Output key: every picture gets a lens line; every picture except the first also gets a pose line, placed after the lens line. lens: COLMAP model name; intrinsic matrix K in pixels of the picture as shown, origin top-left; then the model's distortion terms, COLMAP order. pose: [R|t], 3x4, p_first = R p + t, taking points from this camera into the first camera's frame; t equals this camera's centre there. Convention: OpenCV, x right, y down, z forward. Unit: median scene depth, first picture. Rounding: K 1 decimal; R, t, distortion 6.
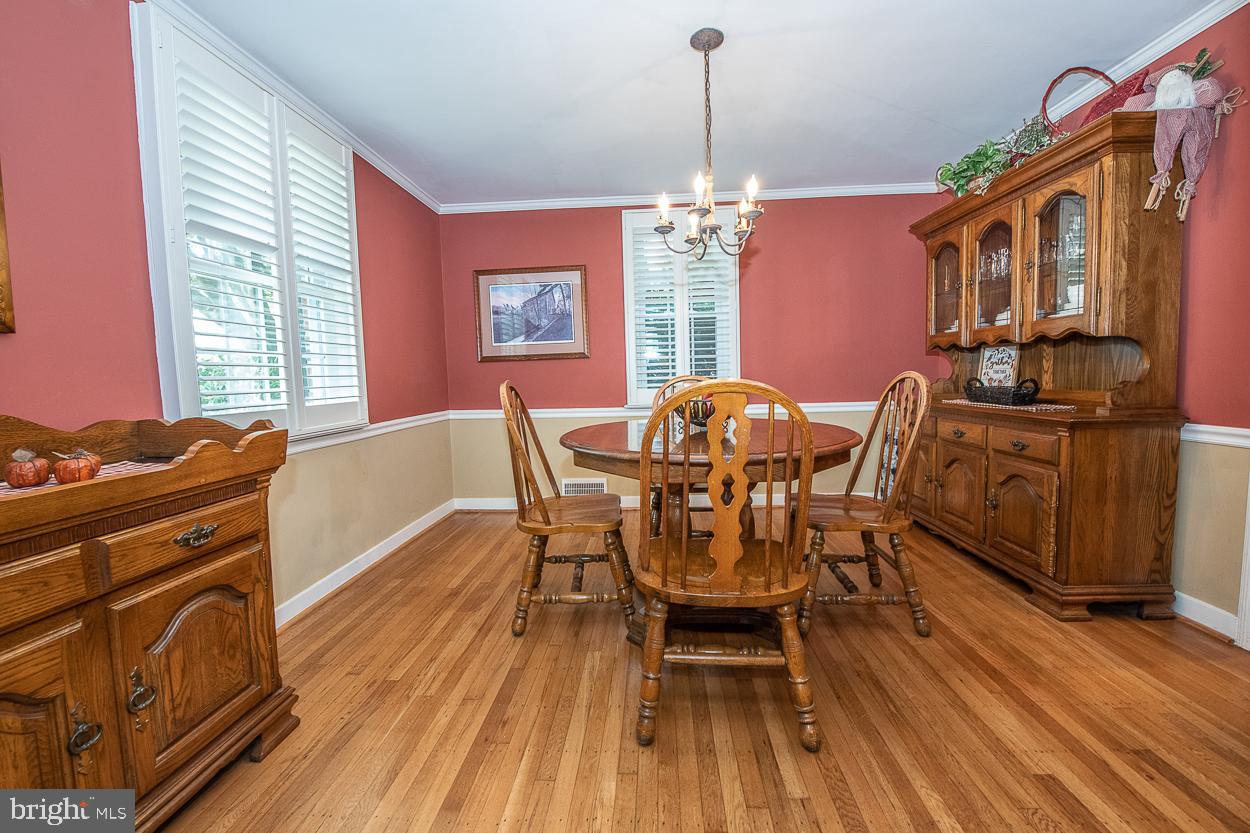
lens RADIAL K [[497.9, 0, 626.9], [0, 497.9, 411.4], [0, 0, 1]] dist [-0.018212, -0.001759]
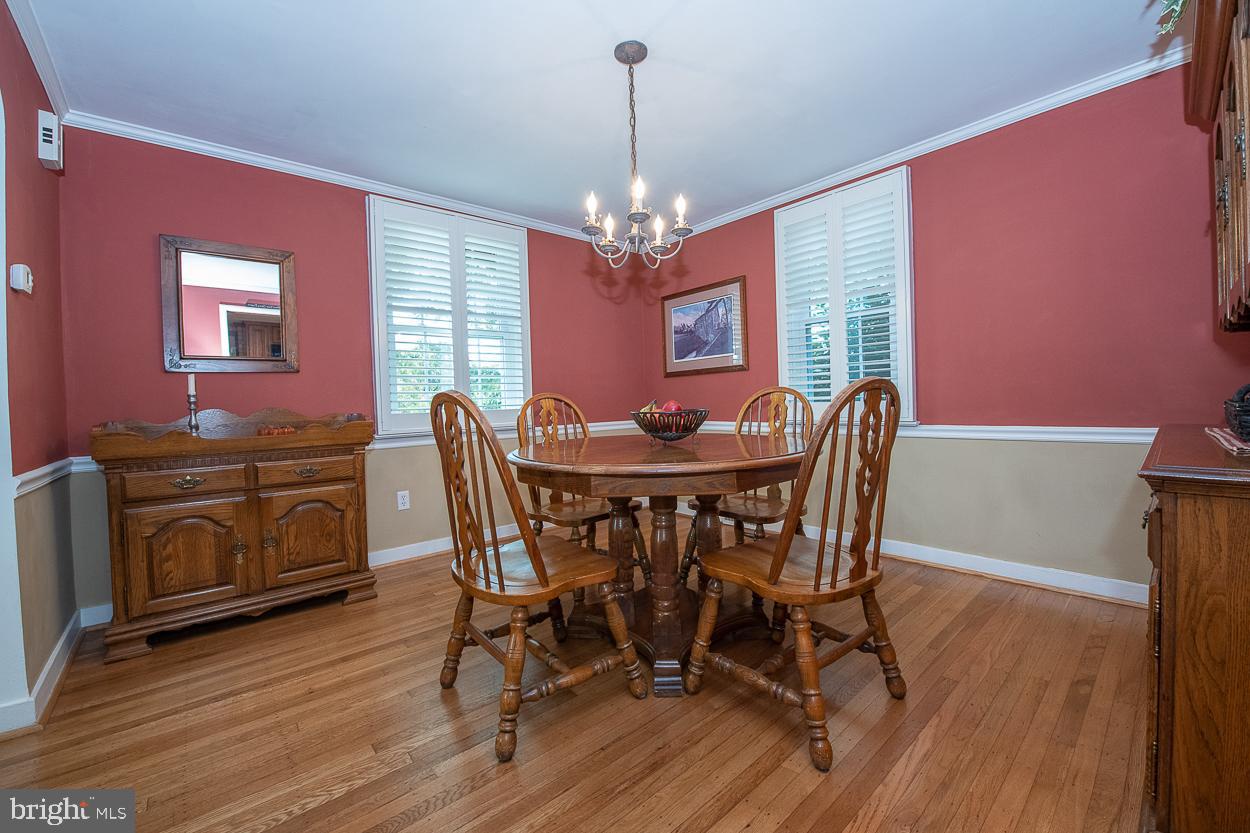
lens RADIAL K [[497.9, 0, 627.8], [0, 497.9, 412.7], [0, 0, 1]] dist [-0.018212, -0.001759]
pose [[0.706067, 0.018048, -0.707915, 0.454812], [-0.038676, 0.999166, -0.013101, -0.002449], [0.707088, 0.036630, 0.706176, 0.155733]]
